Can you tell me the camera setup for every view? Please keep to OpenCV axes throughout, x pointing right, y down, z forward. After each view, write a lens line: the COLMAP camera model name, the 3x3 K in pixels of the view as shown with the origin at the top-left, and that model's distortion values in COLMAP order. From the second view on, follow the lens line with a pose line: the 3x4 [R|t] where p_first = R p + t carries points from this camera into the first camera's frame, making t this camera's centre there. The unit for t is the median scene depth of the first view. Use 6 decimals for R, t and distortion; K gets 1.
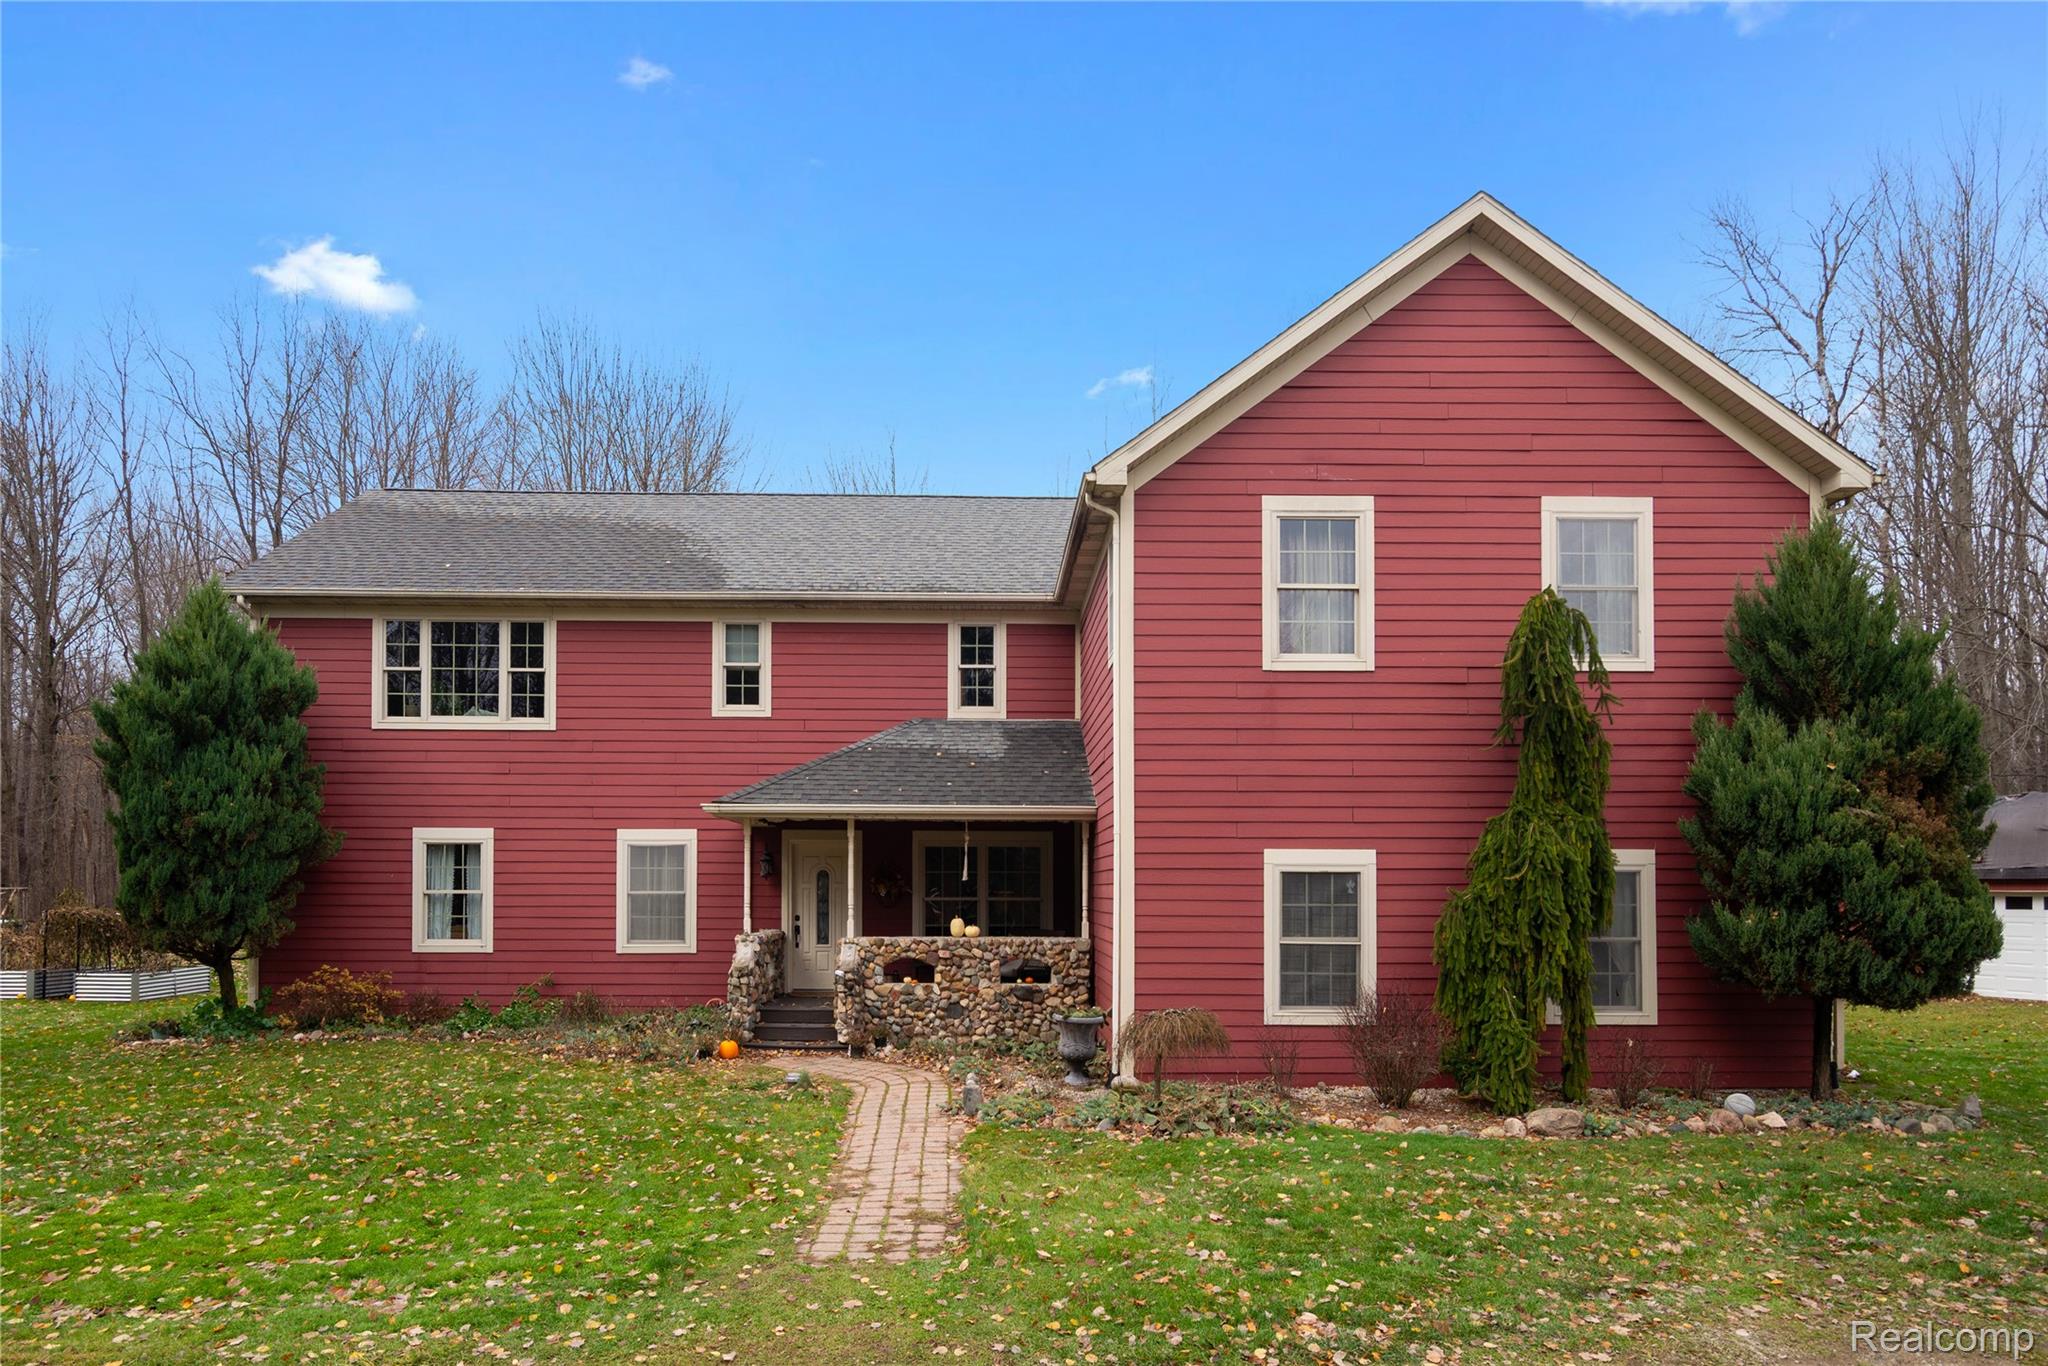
lens RADIAL K [[1405.9, 0, 1024.5], [0, 1405.9, 789.8], [0, 0, 1]] dist [-0.001145, 0.000010]
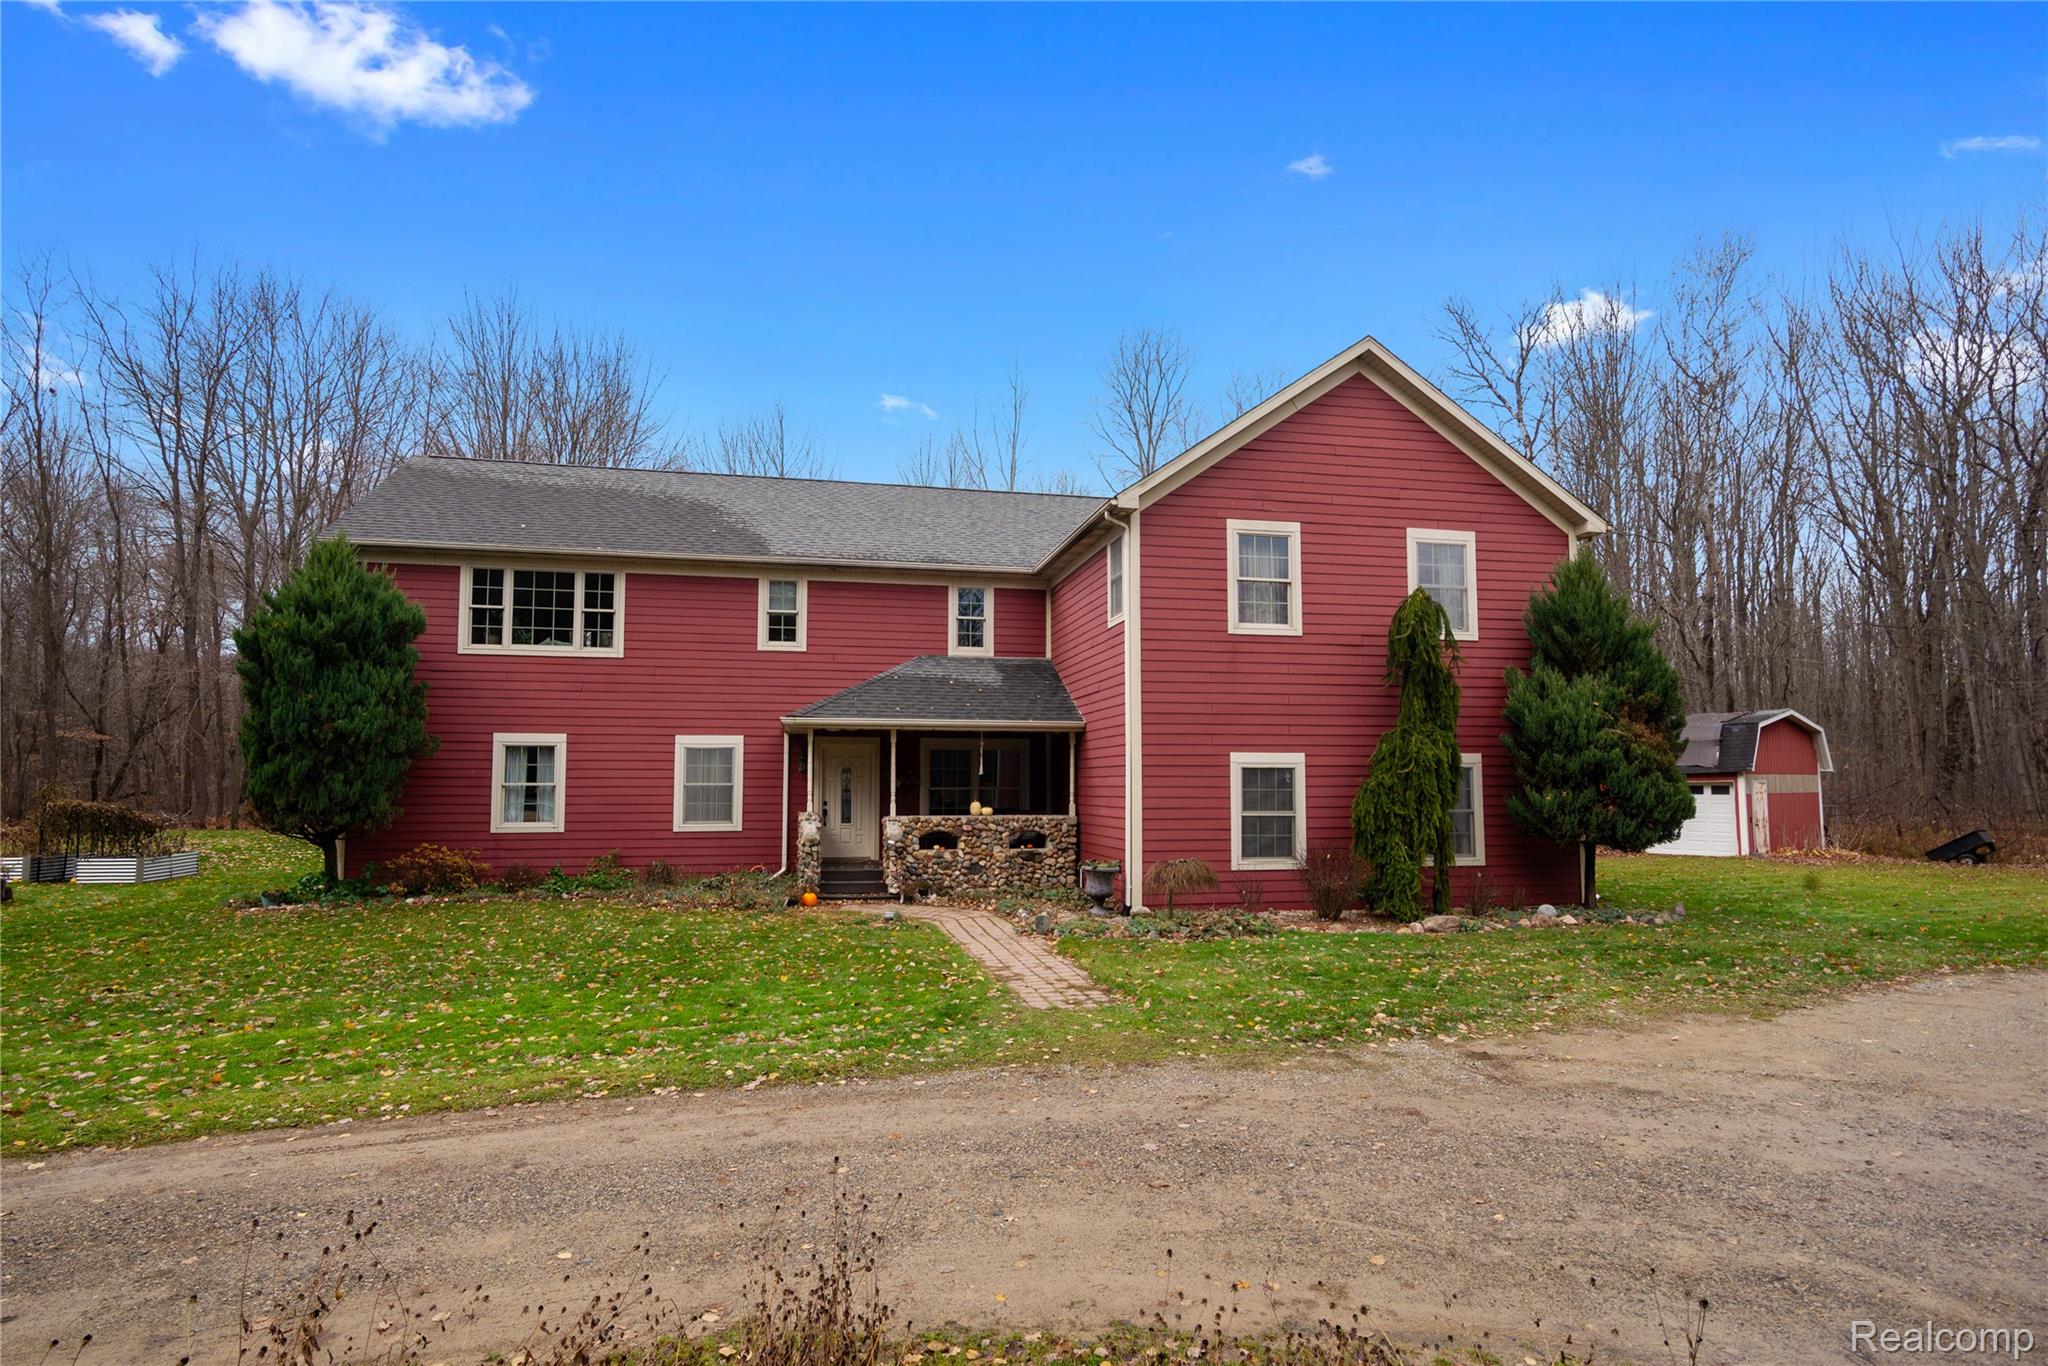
lens RADIAL K [[1172.4, 0, 1023.3], [0, 1172.4, 623.7], [0, 0, 1]] dist [-0.001831, -0.000907]
pose [[0.989548, 0.018661, 0.142989, -0.177577], [-0.009119, 0.997705, -0.067097, -0.006944], [-0.143912, 0.065092, 0.987447, -0.166324]]
